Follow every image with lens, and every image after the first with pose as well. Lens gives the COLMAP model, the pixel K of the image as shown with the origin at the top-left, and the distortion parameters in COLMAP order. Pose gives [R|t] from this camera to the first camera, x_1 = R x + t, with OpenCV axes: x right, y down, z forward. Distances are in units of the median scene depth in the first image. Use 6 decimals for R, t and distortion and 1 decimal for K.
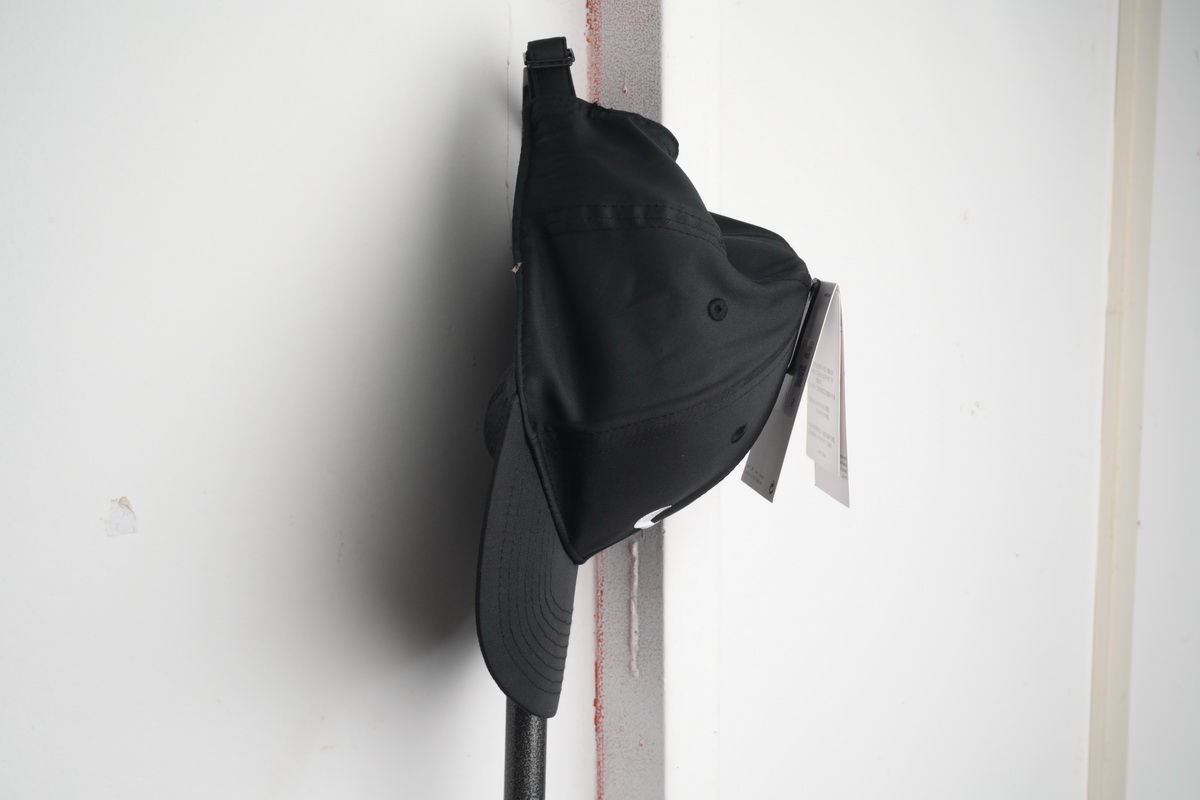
lens RADIAL K [[1483.8, 0, 600.7], [0, 1483.8, 404.0], [0, 0, 1]] dist [0.010734, 0.000000]
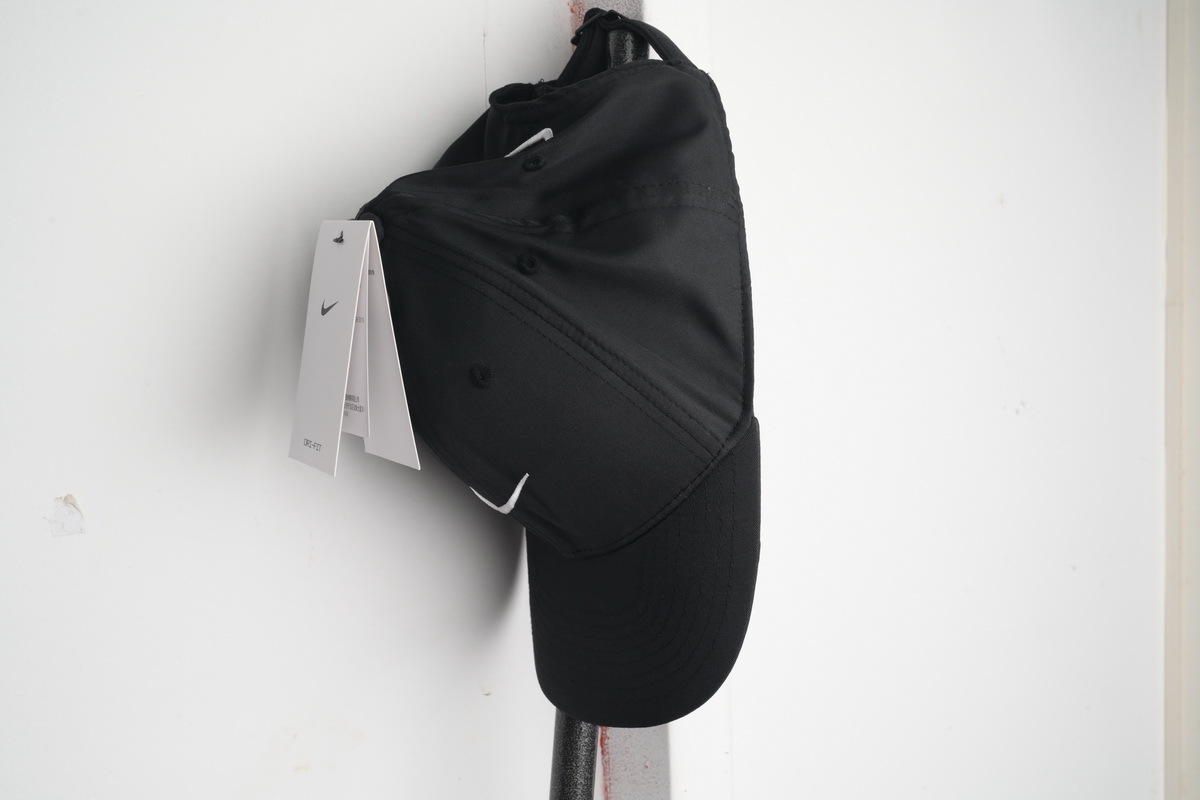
lens RADIAL K [[1483.8, 0, 589.5], [0, 1483.8, 402.3], [0, 0, 1]] dist [0.010734, 0.000000]
pose [[0.997194, -0.020547, -0.071980, 0.052358], [0.017800, 0.999096, -0.038609, 0.031773], [0.072708, 0.037219, 0.996659, 0.057962]]
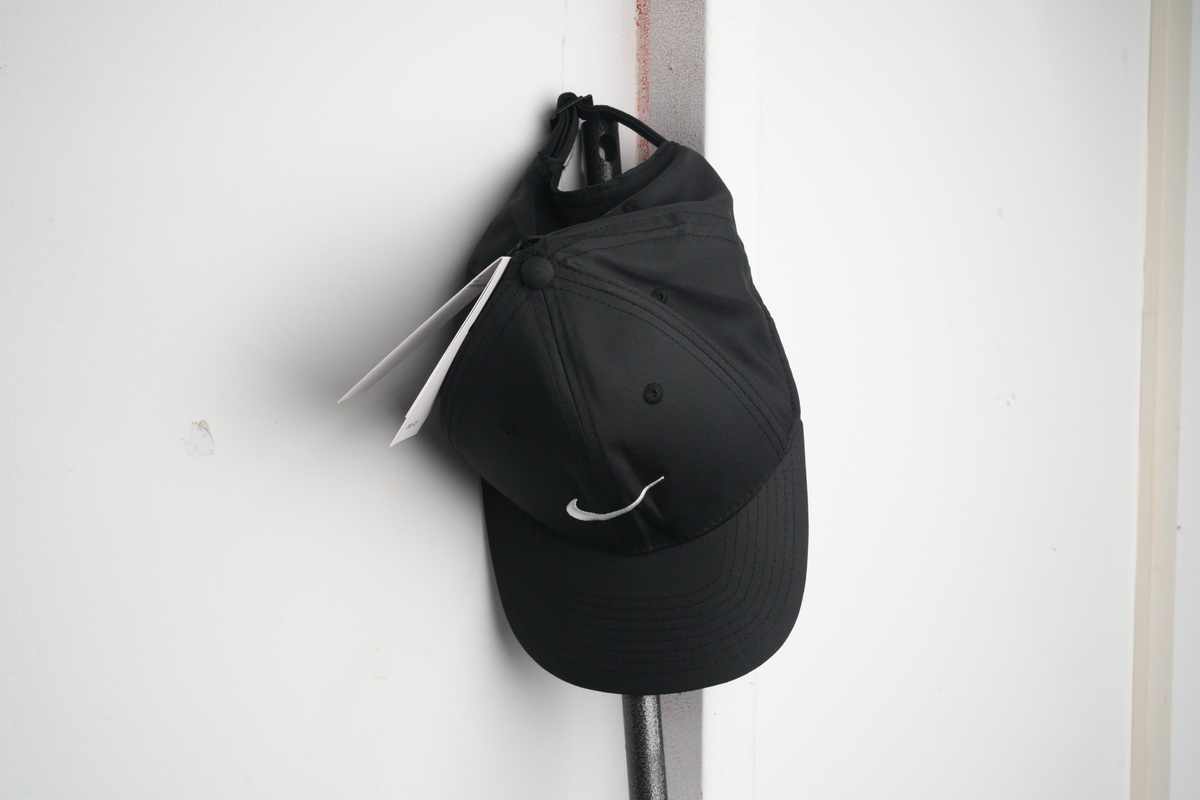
lens RADIAL K [[1583.8, 0, 606.4], [0, 1583.8, 396.8], [0, 0, 1]] dist [0.011798, 0.000000]
pose [[0.999578, 0.012566, -0.026178, 0.001832], [-0.014364, 0.997466, -0.069685, 0.083500], [0.025236, 0.070031, 0.997226, -0.100066]]
